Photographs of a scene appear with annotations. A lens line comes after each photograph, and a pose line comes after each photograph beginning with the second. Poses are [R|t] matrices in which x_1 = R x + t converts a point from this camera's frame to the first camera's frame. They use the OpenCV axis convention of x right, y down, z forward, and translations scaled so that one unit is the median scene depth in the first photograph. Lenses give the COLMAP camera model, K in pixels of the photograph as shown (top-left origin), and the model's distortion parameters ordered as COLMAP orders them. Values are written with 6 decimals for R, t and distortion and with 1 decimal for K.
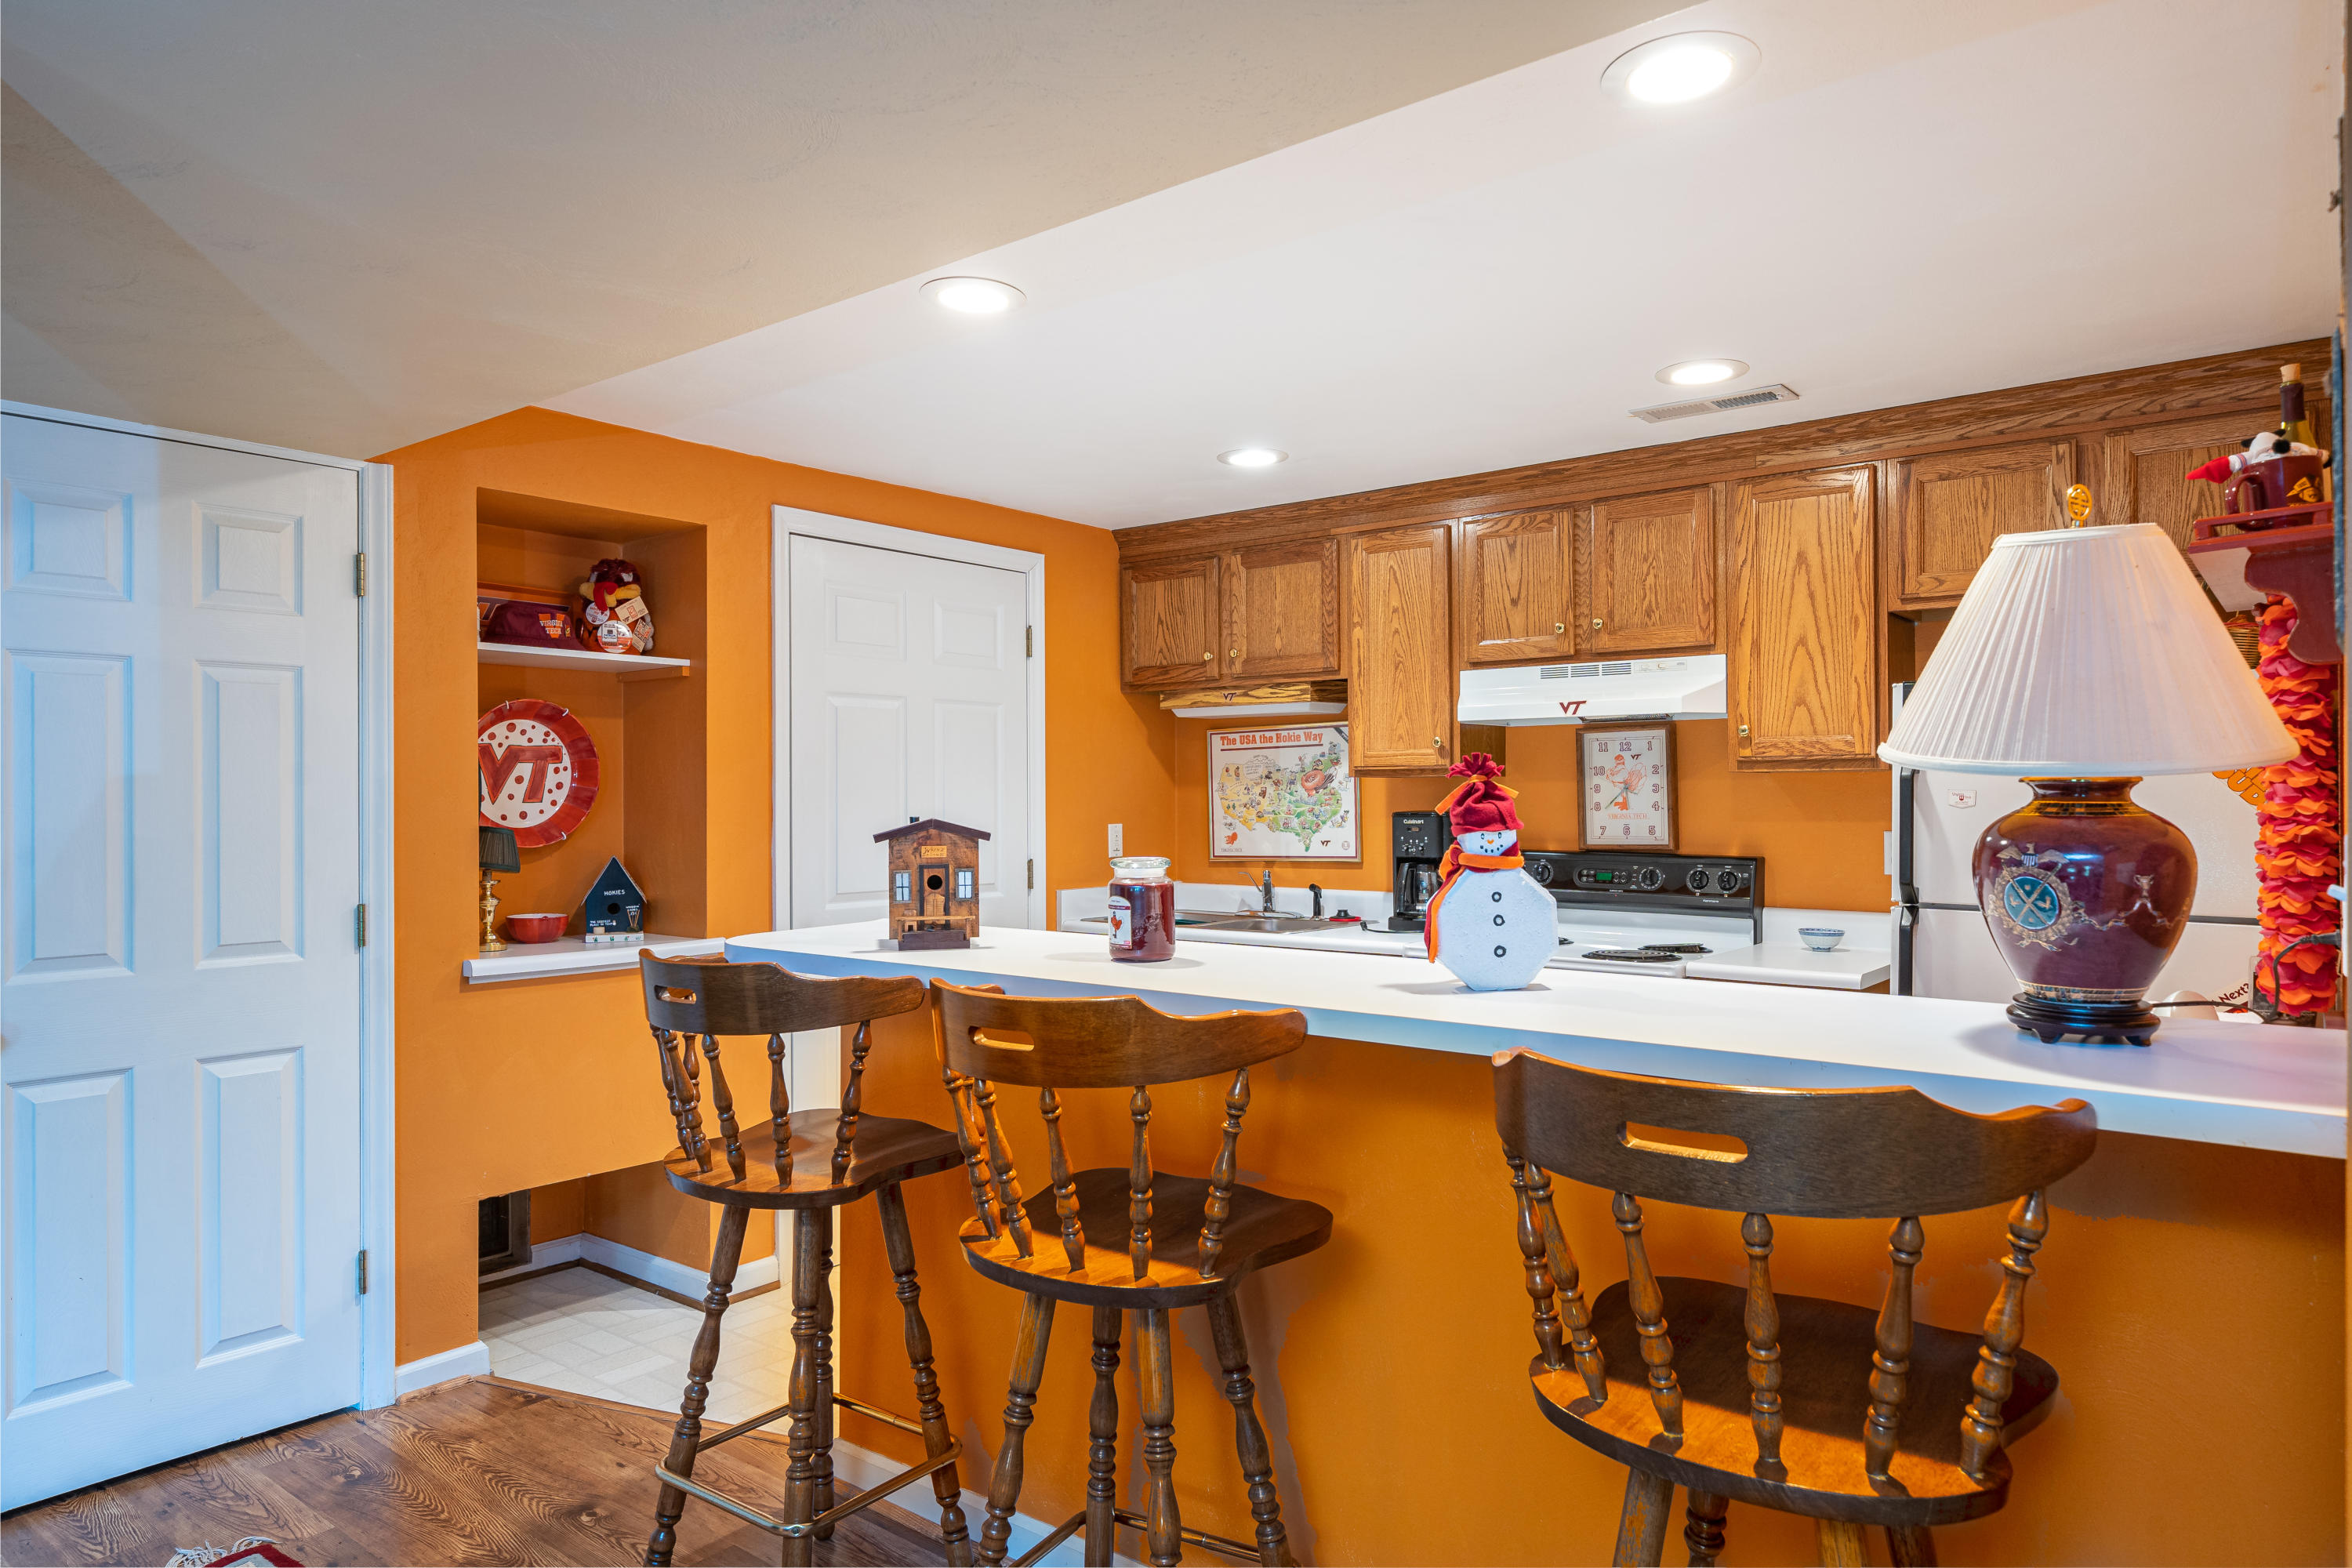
lens RADIAL K [[1463.4, 0, 1175.7], [0, 1463.4, 790.5], [0, 0, 1]] dist [0.005214, -0.000060]
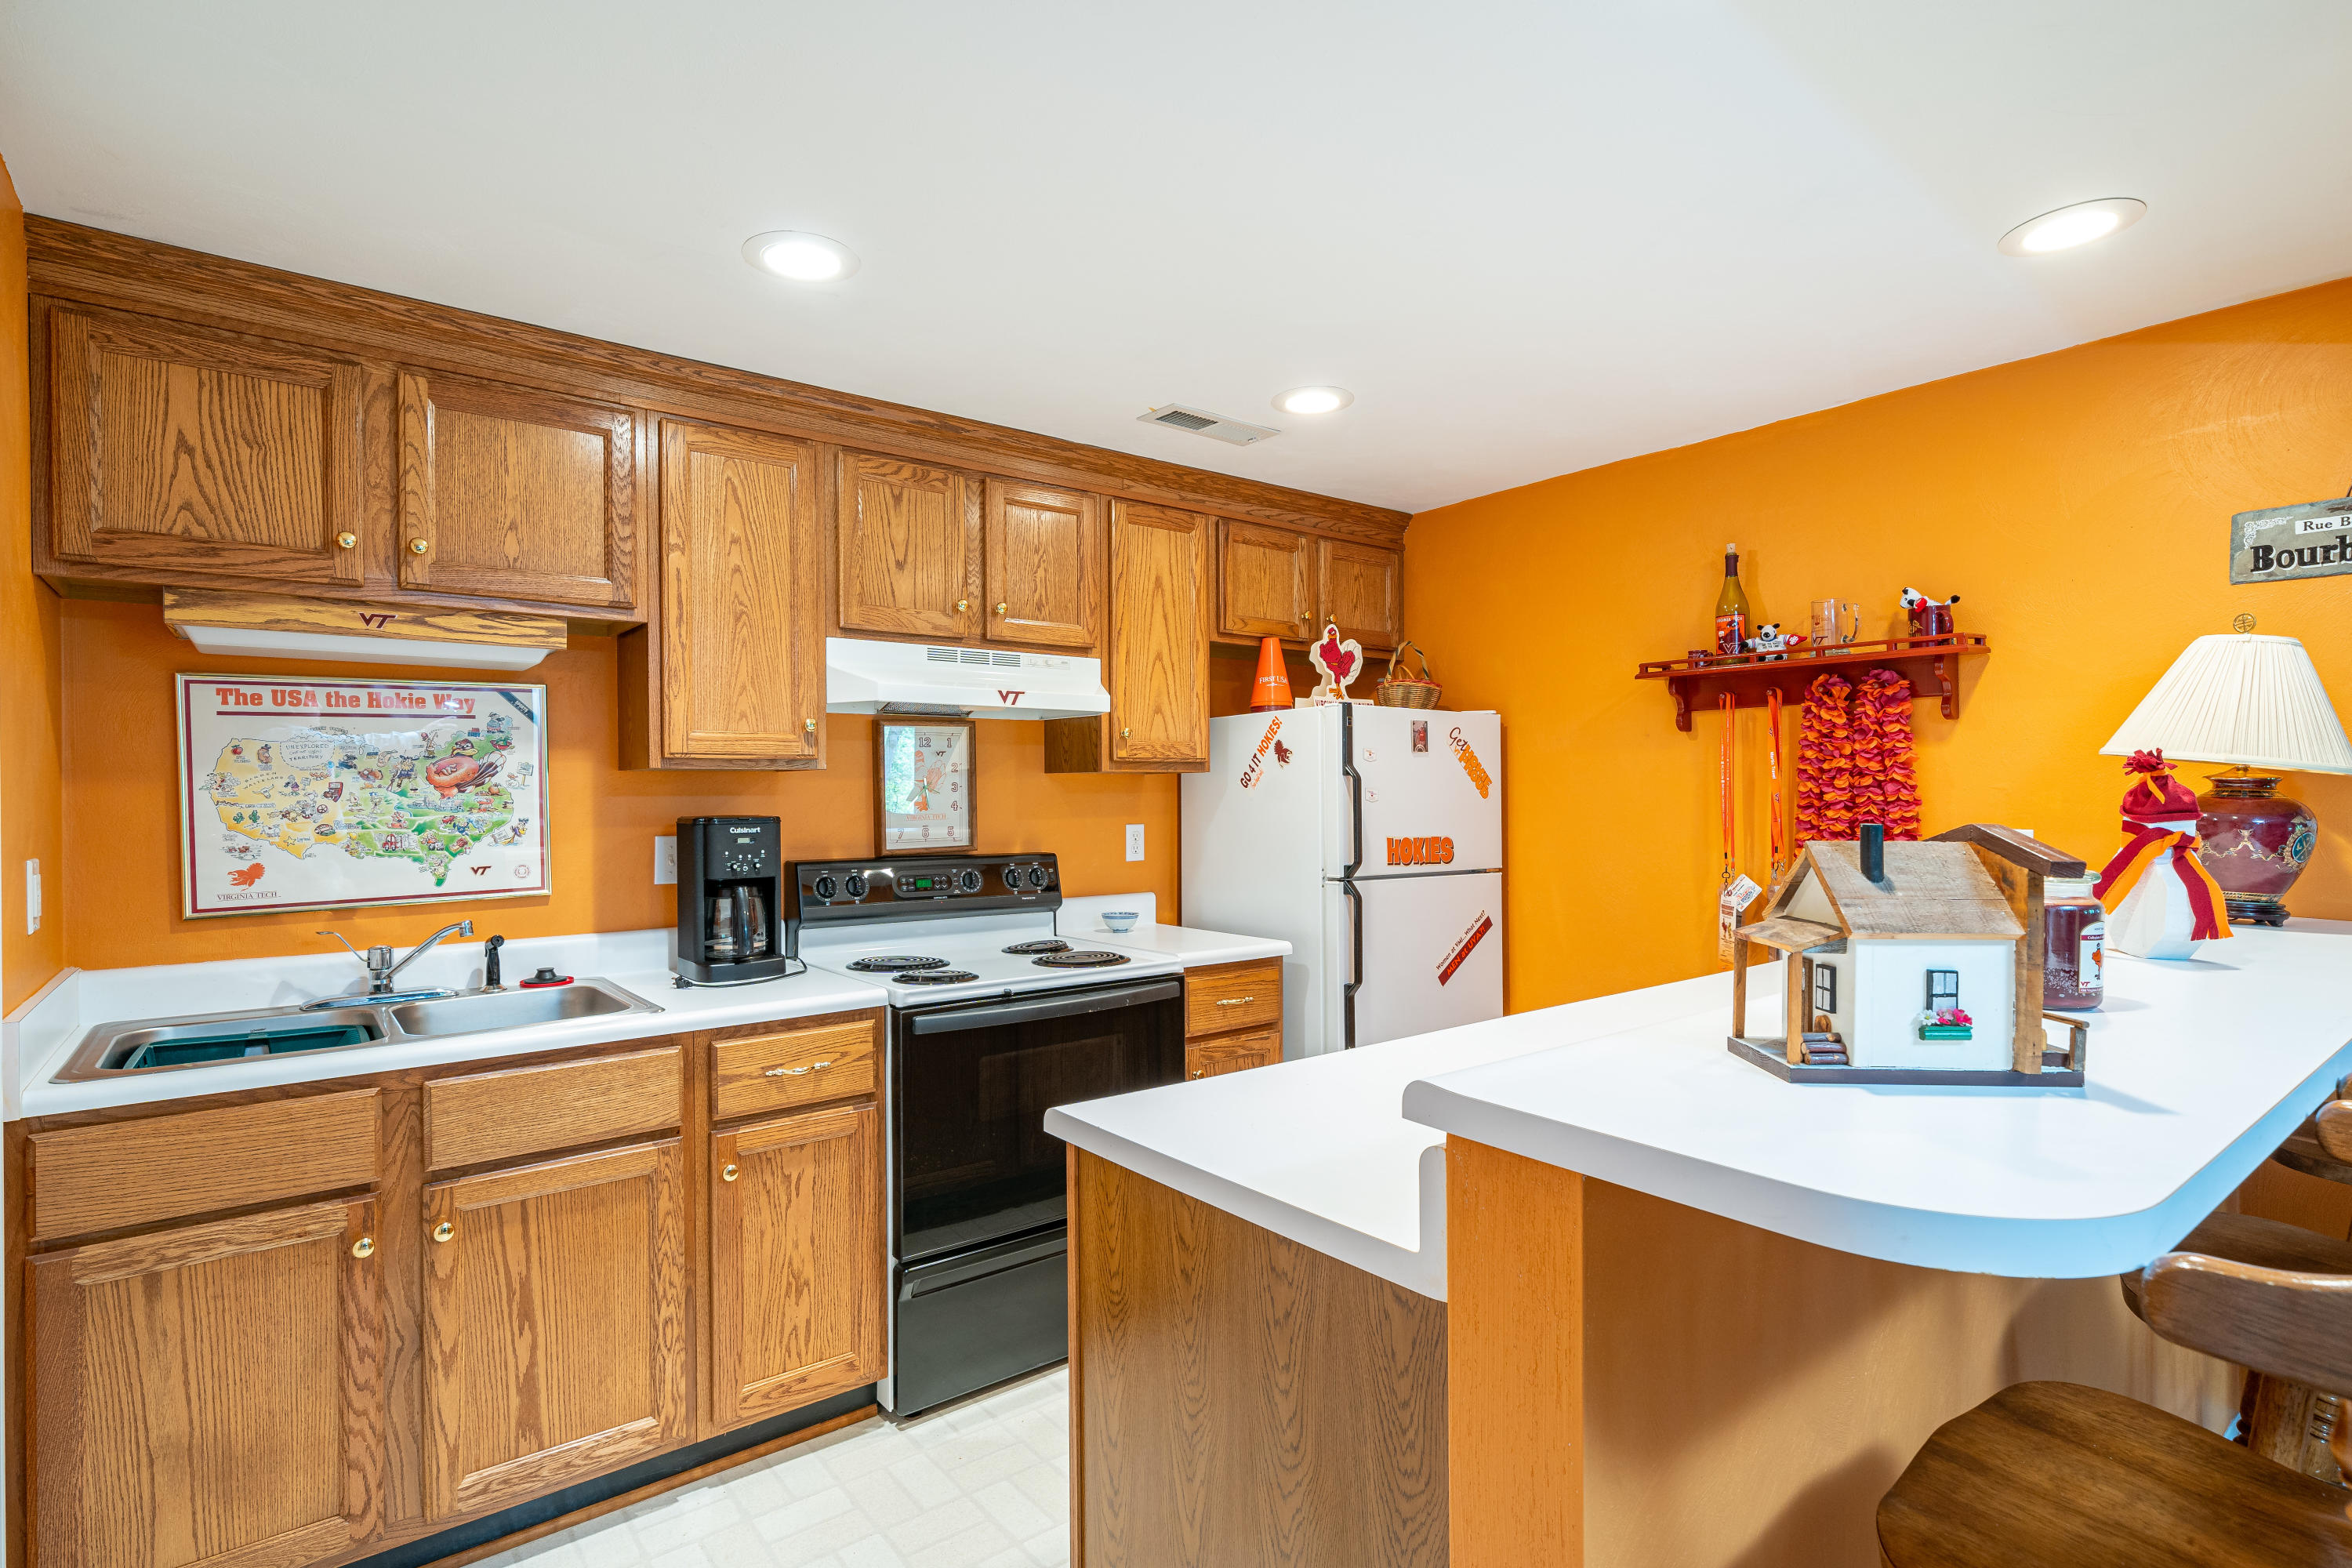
lens RADIAL K [[1126.0, 0, 1177.0], [0, 1126.0, 782.3], [0, 0, 1]] dist [-0.003198, -0.000986]
pose [[0.240186, 0.011531, 0.970658, -0.319184], [0.001258, 0.999925, -0.012190, 0.003950], [-0.970726, 0.004149, 0.240154, 0.617076]]
